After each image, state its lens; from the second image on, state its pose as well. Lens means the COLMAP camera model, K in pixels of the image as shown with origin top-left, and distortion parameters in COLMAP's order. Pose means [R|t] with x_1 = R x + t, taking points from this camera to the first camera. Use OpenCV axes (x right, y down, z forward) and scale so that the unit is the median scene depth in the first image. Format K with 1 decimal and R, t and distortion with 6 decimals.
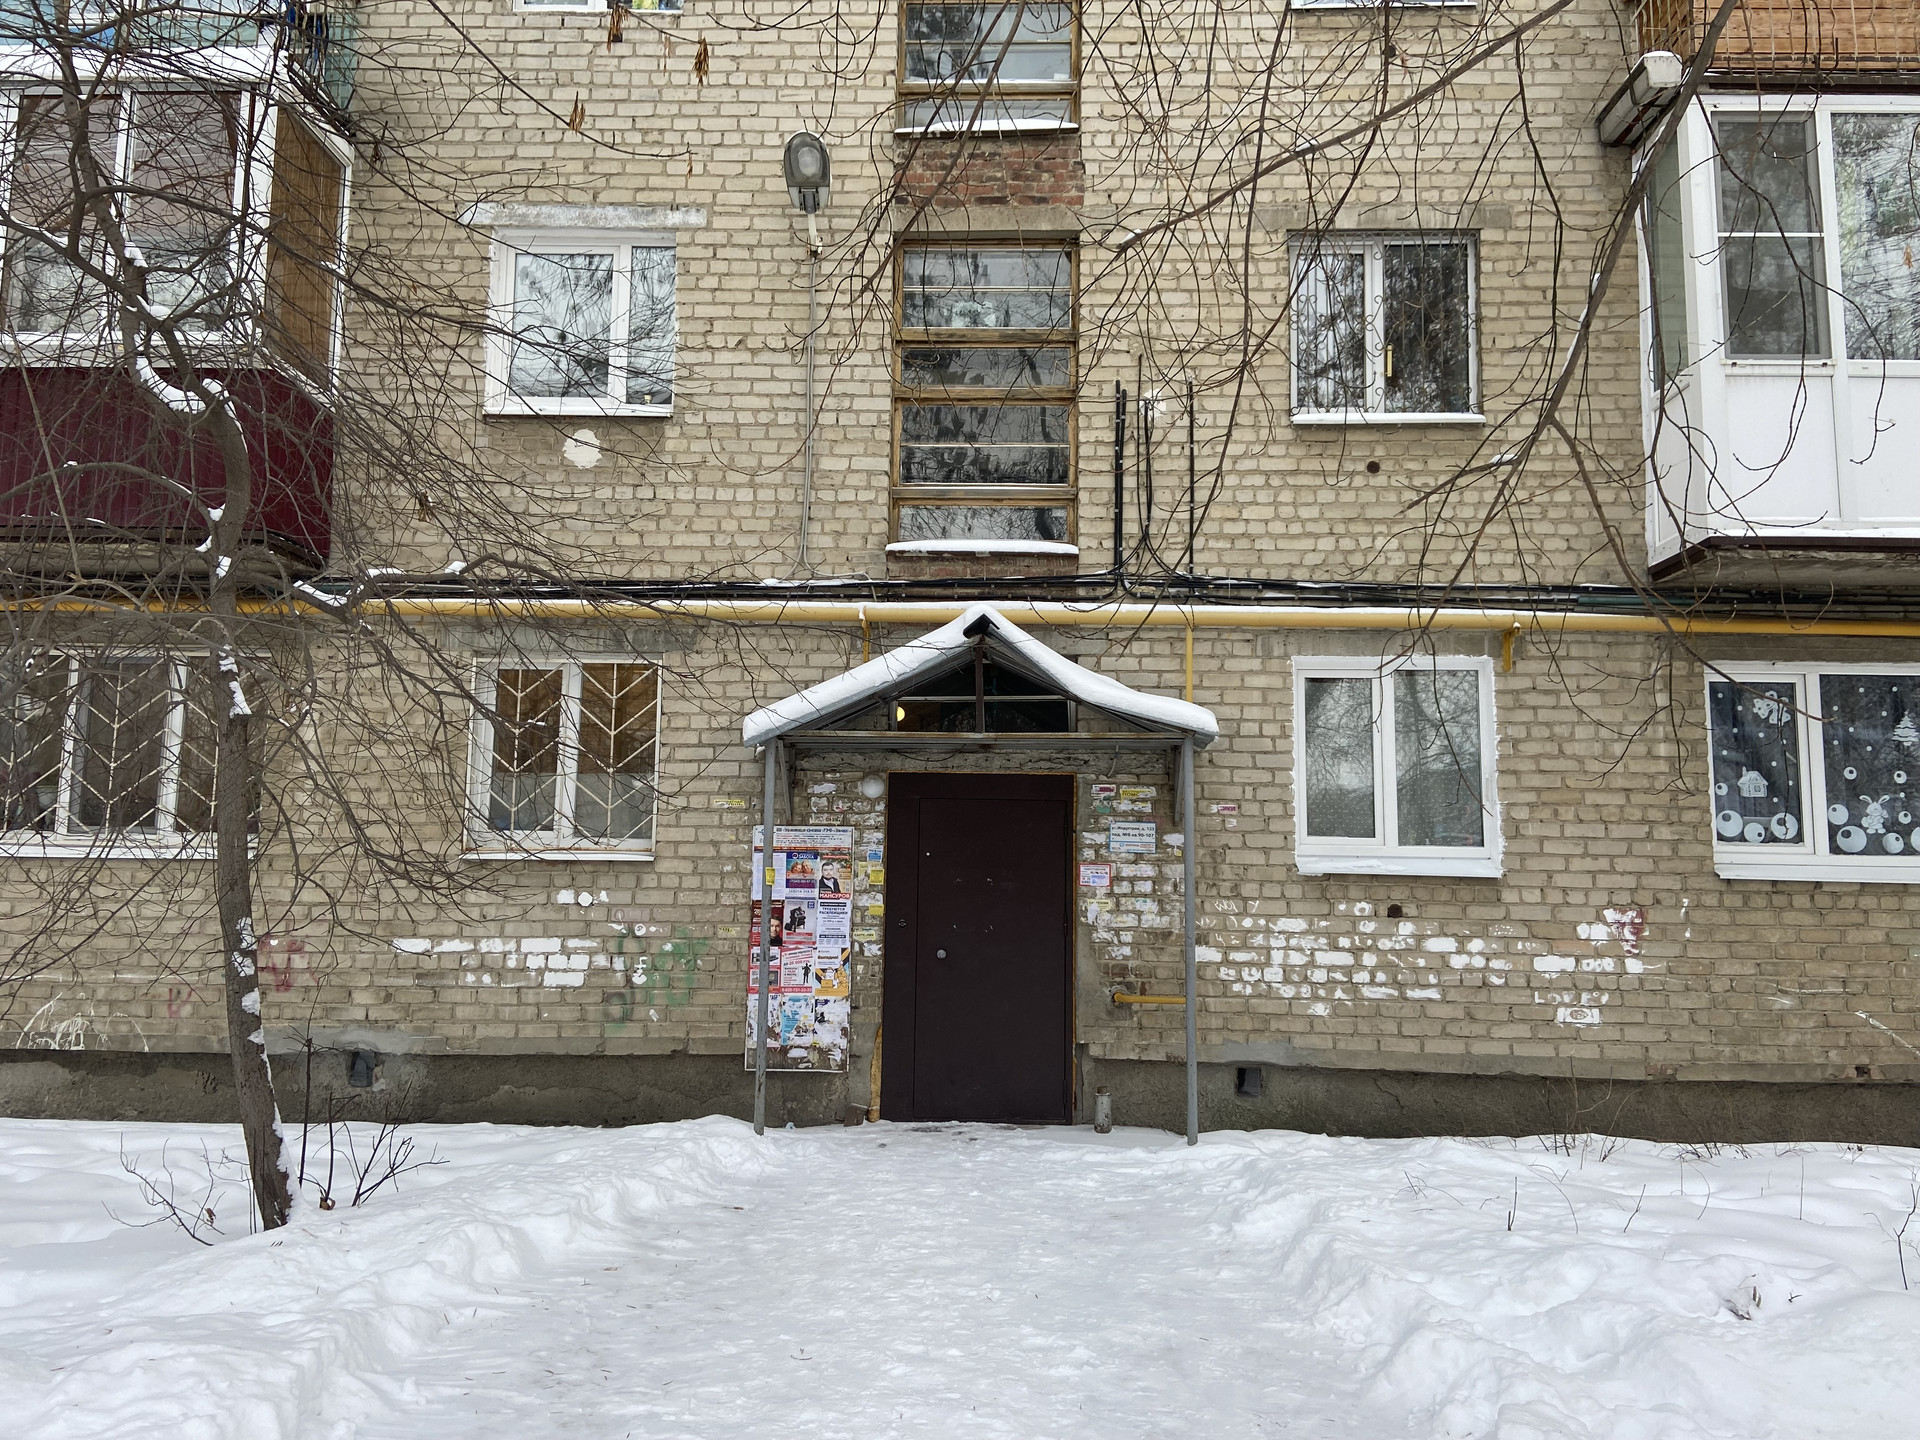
lens RADIAL K [[1444.8, 0, 960.8], [0, 1444.8, 713.4], [0, 0, 1]] dist [0.092220, -0.006582]
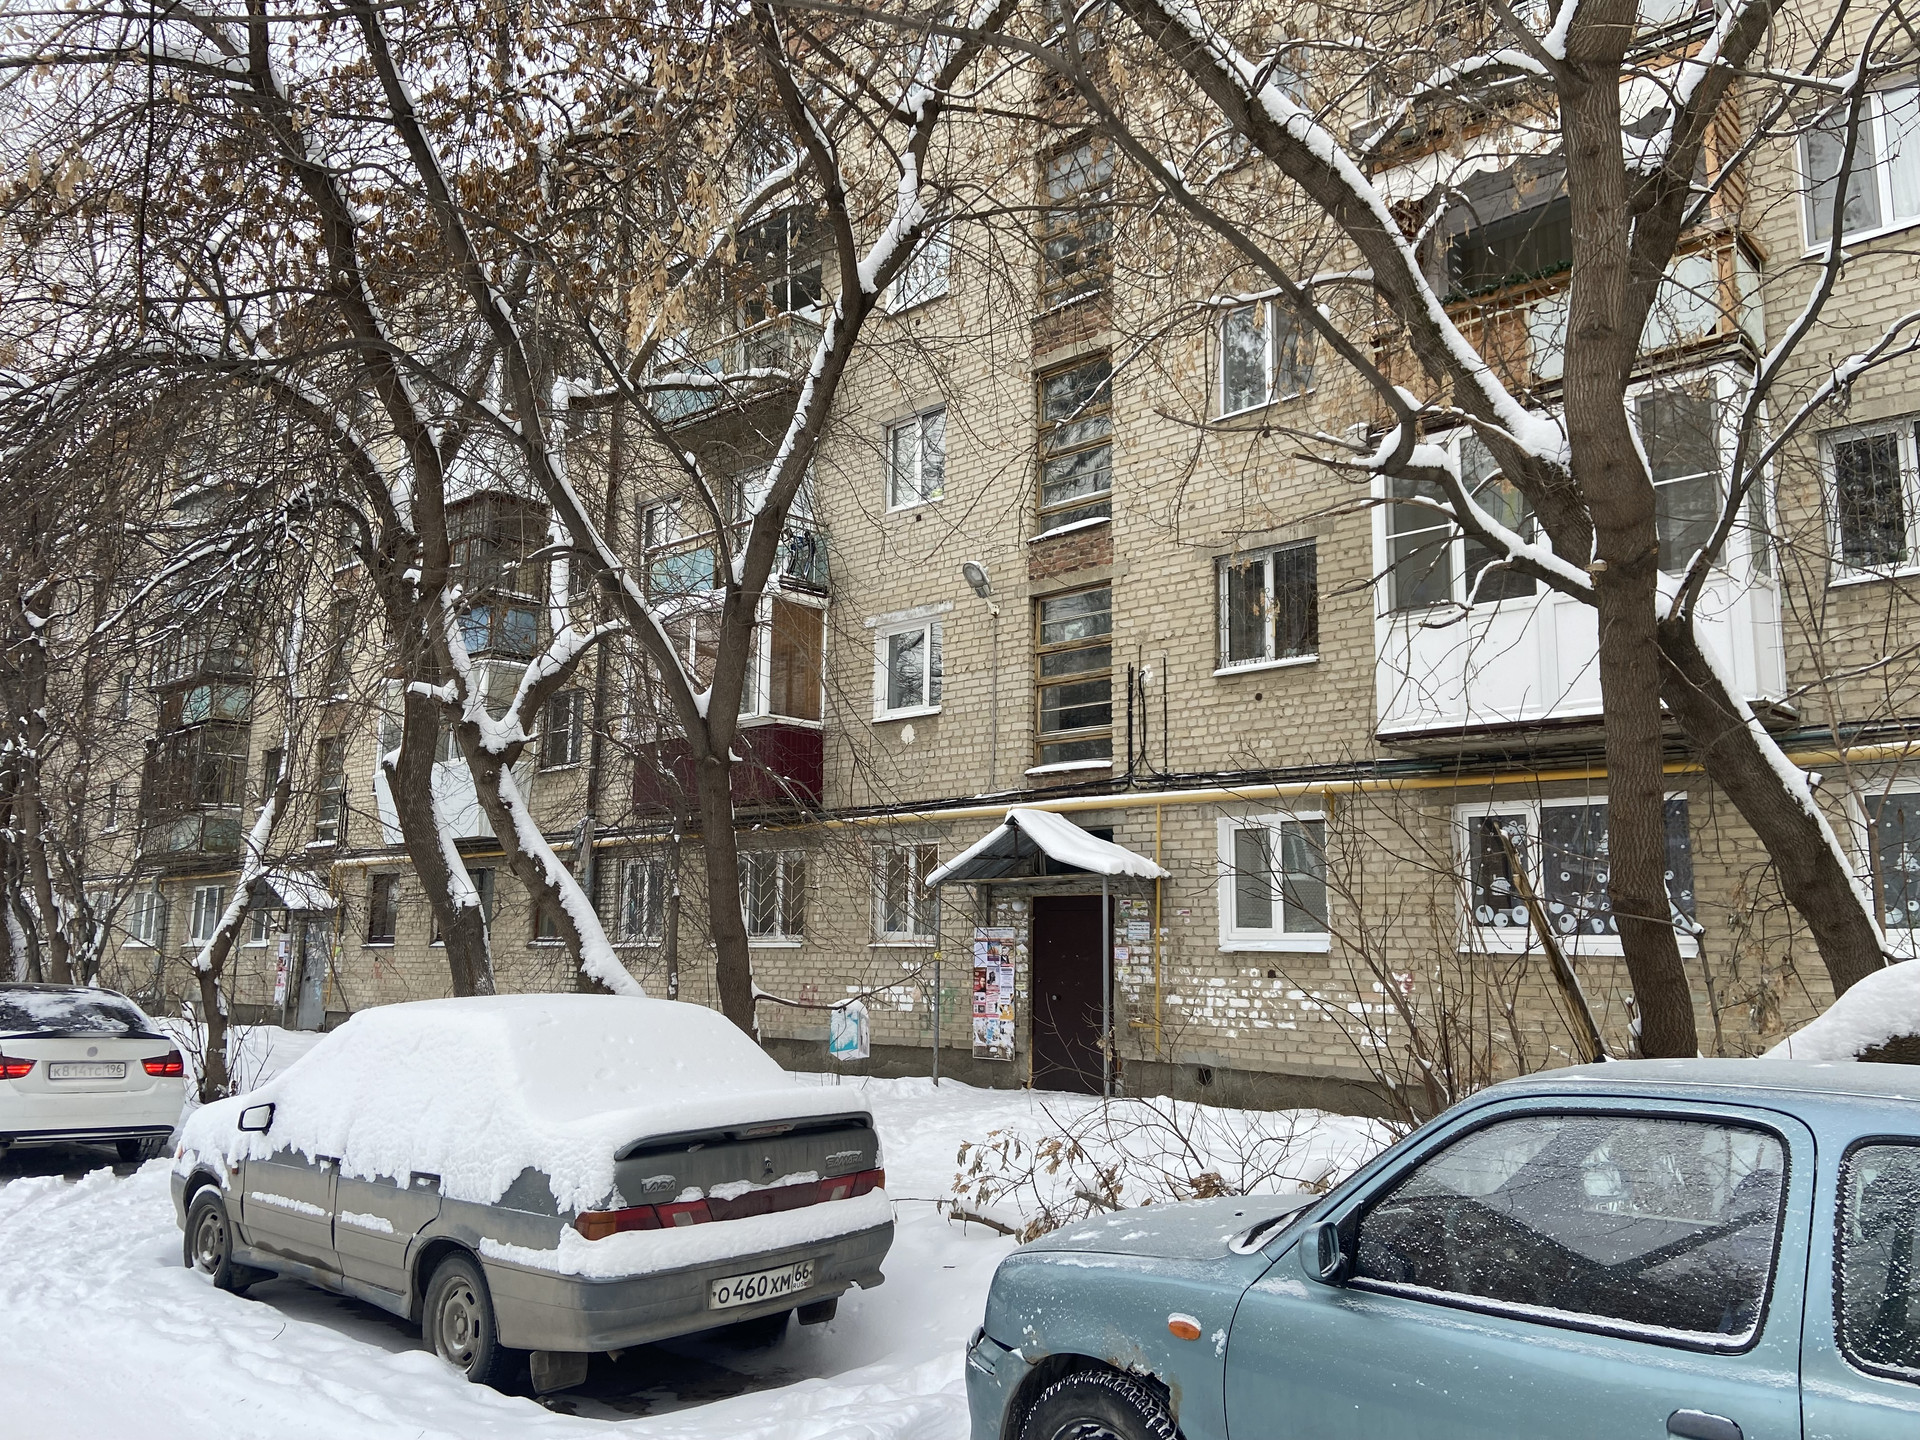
lens RADIAL K [[1444.8, 0, 957.5], [0, 1444.8, 721.9], [0, 0, 1]] dist [0.092220, -0.006582]
pose [[0.755133, -0.110957, -0.646114, 1.092224], [0.081633, 0.993817, -0.075261, -0.048777], [0.650470, 0.004088, 0.759521, -0.447606]]
